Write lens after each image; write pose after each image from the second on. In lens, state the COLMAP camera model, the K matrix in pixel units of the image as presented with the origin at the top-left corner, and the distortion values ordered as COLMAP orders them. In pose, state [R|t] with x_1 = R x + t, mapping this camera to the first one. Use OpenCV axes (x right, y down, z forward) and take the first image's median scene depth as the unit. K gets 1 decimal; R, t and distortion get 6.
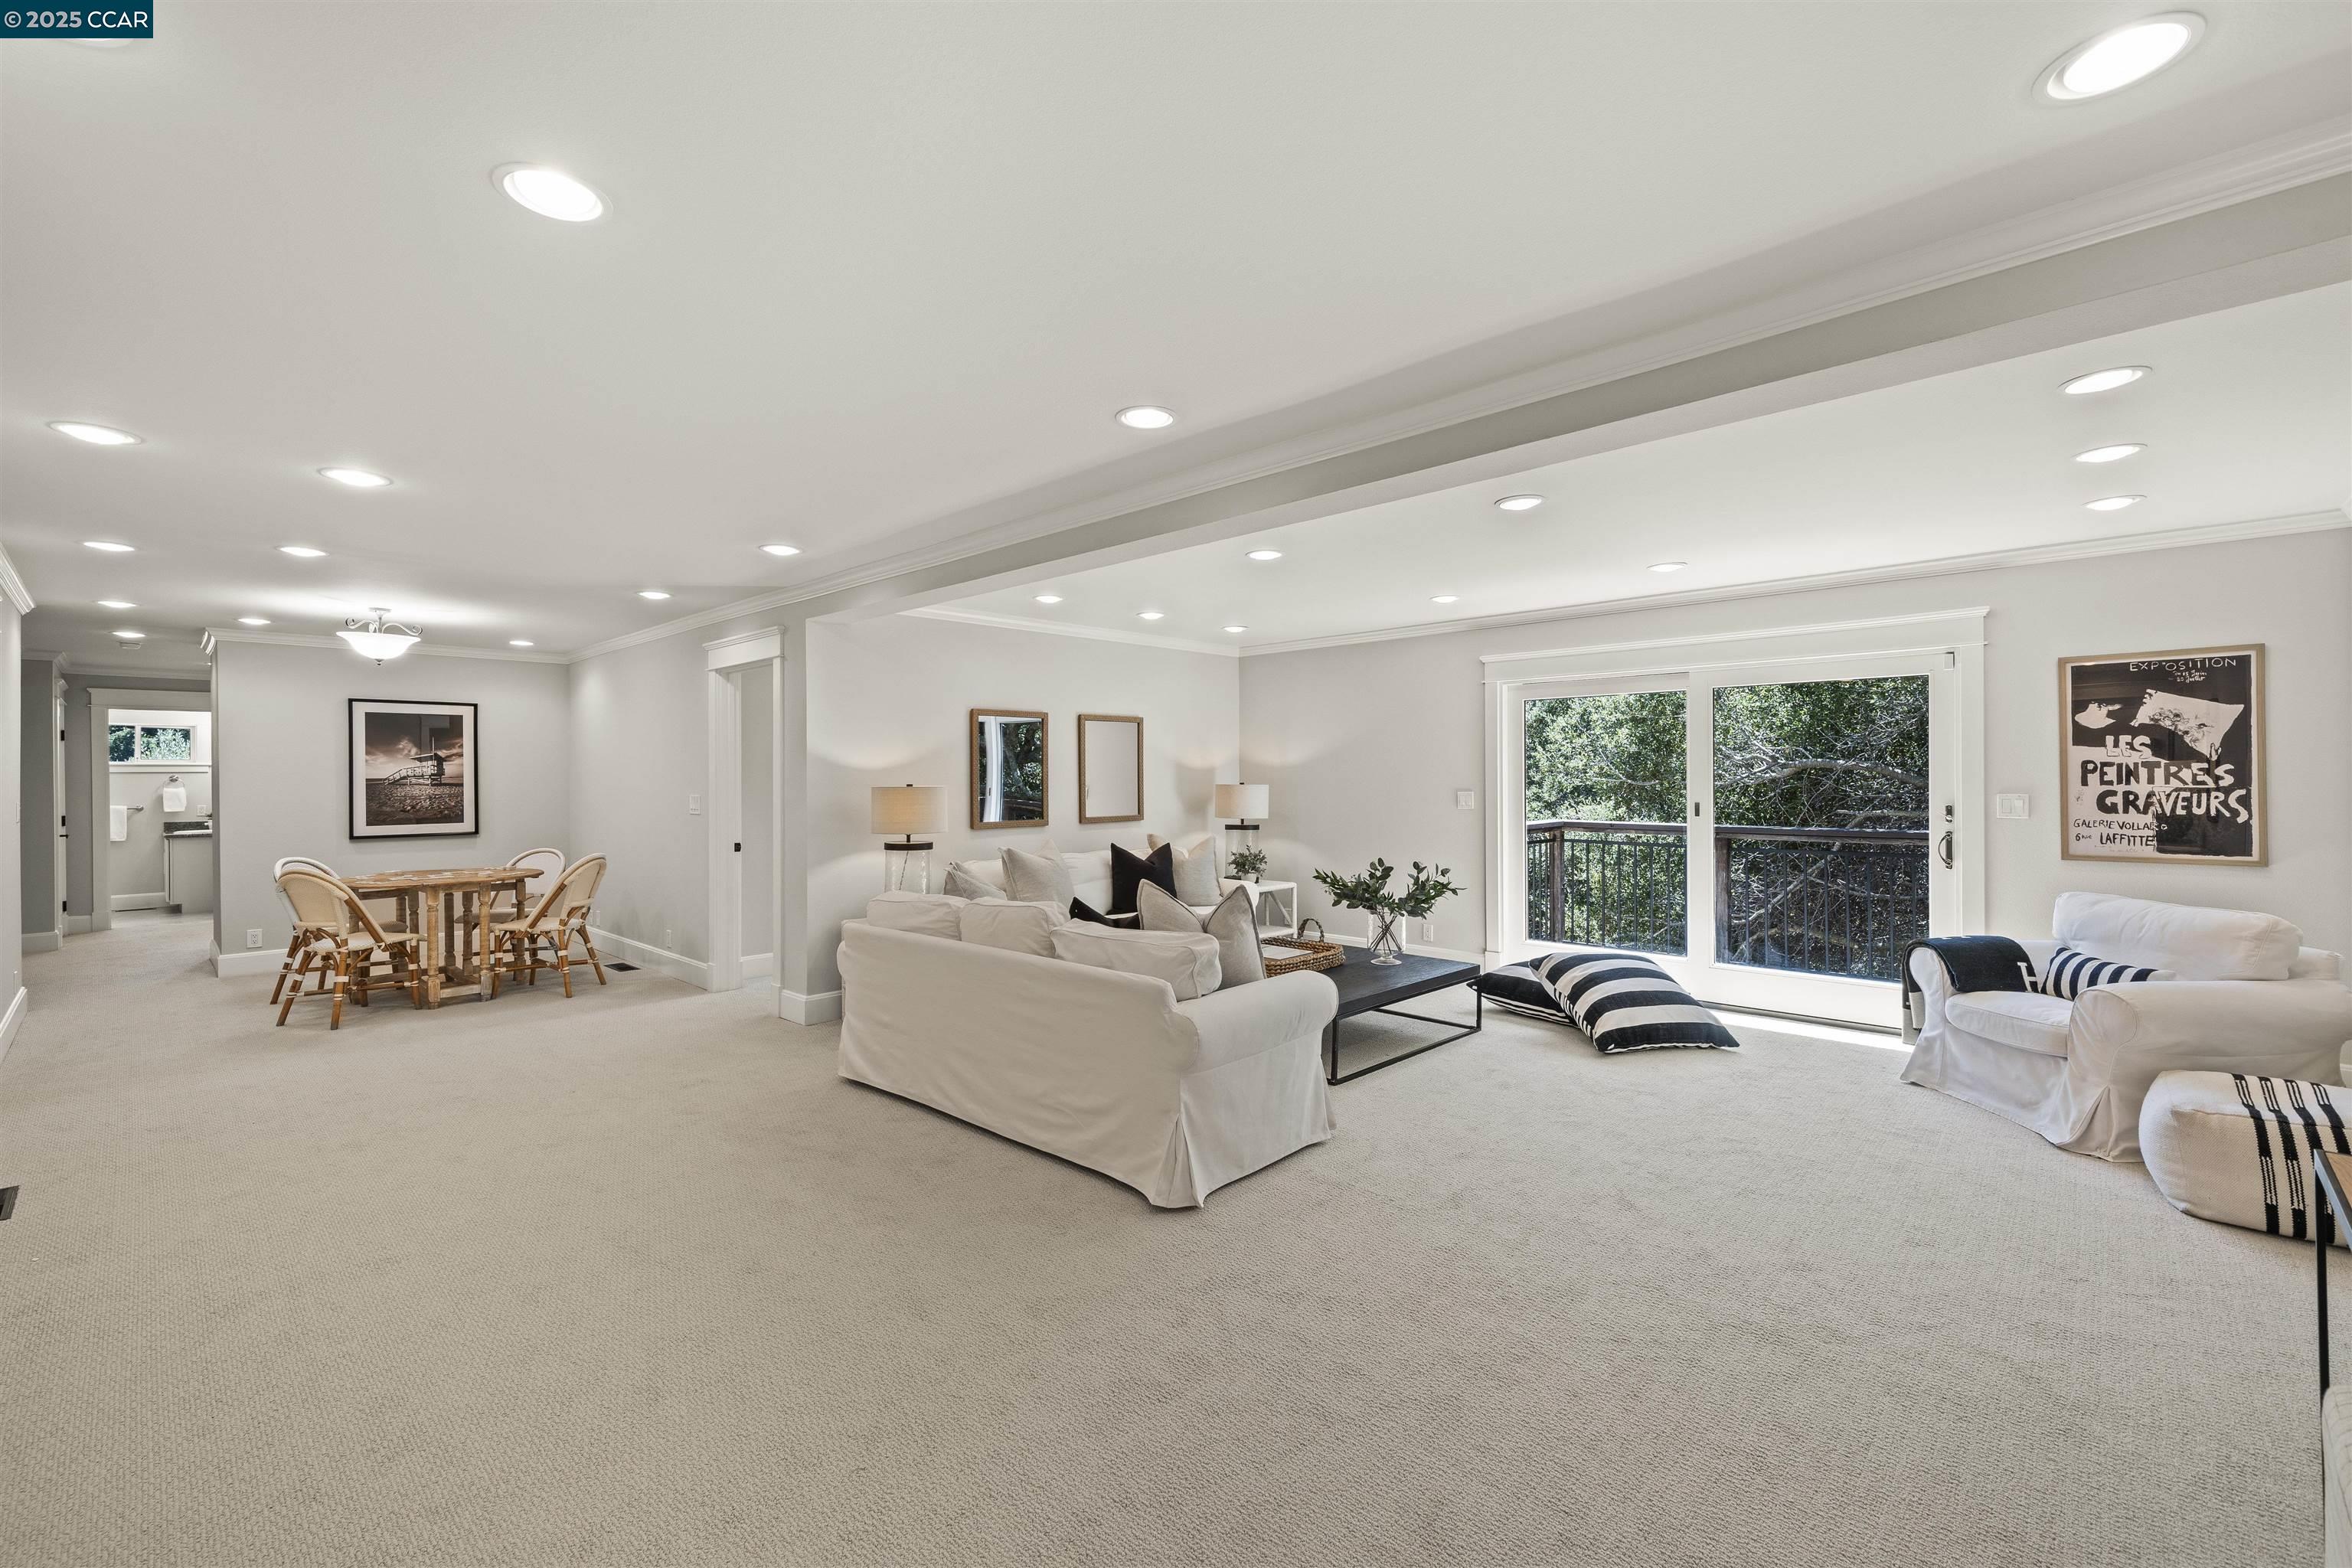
lens RADIAL K [[936.5, 0, 1140.5], [0, 936.5, 775.3], [0, 0, 1]] dist [0.001946, -0.000001]
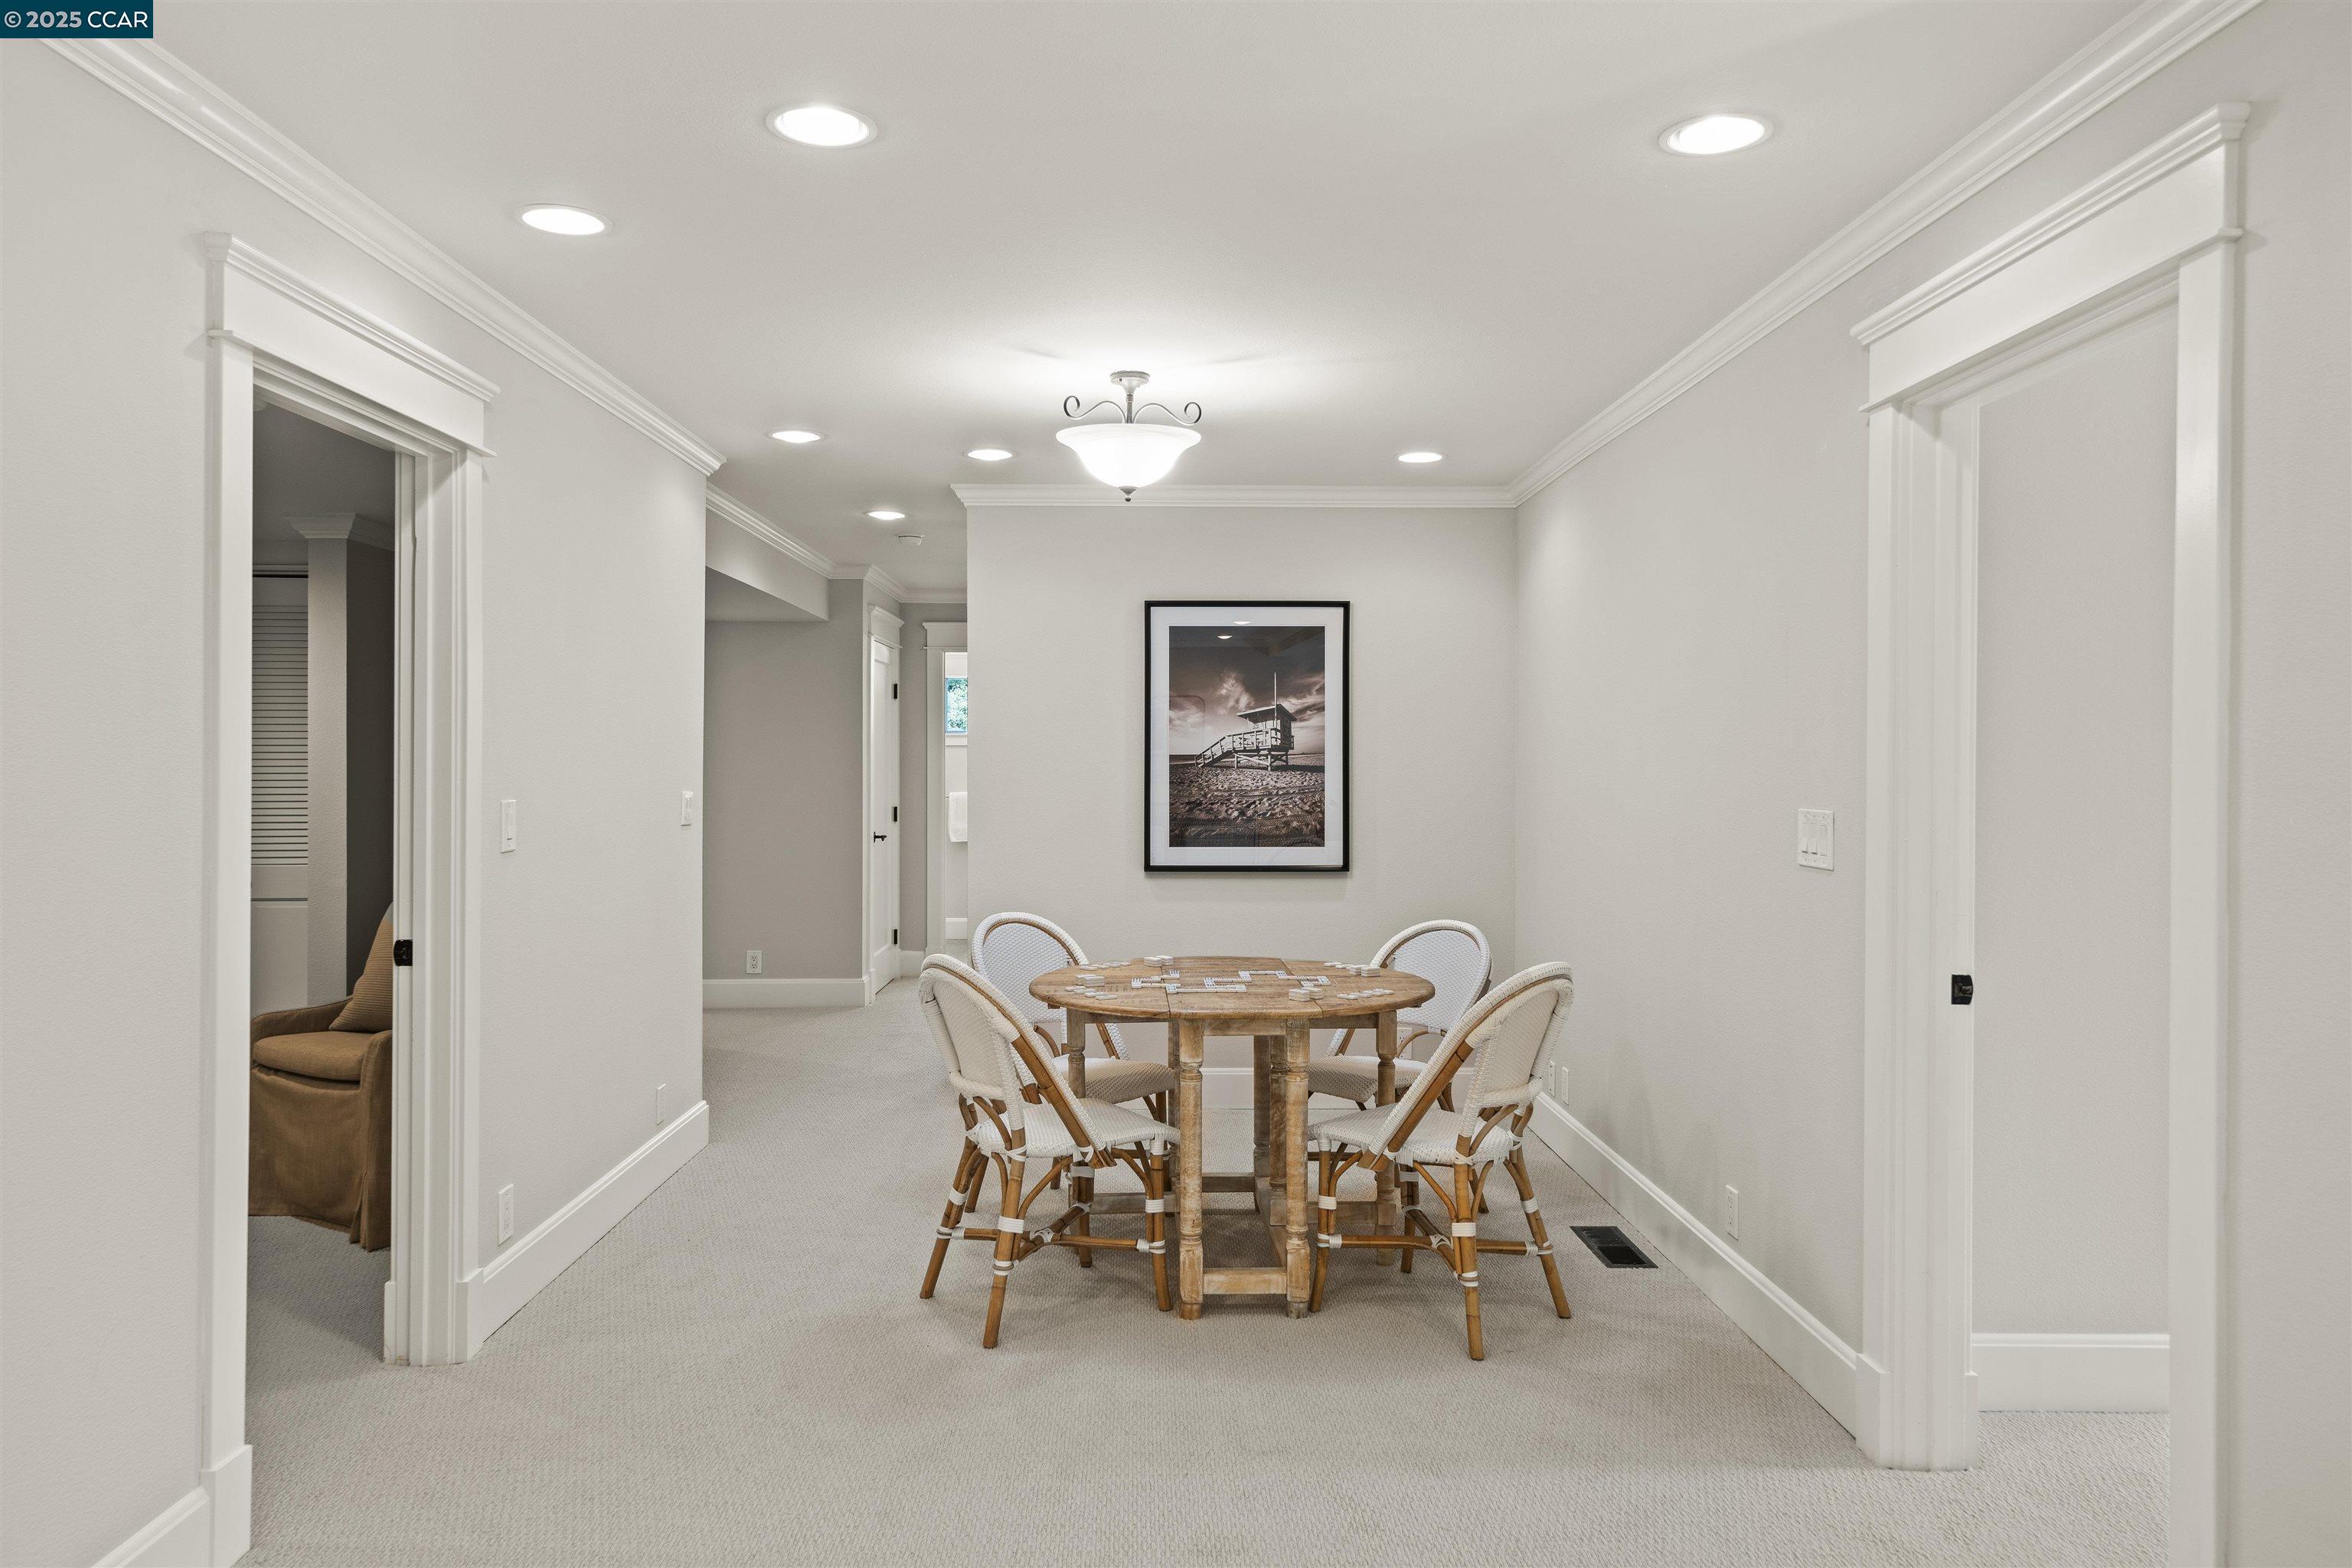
lens RADIAL K [[1581.6, 0, 1172.5], [0, 1581.6, 773.7], [0, 0, 1]] dist [0.017790, 0.002307]
pose [[0.705717, 0.014560, -0.708345, -0.208460], [-0.006959, 0.999883, 0.013619, 0.002160], [0.708460, -0.004682, 0.705735, 0.387321]]
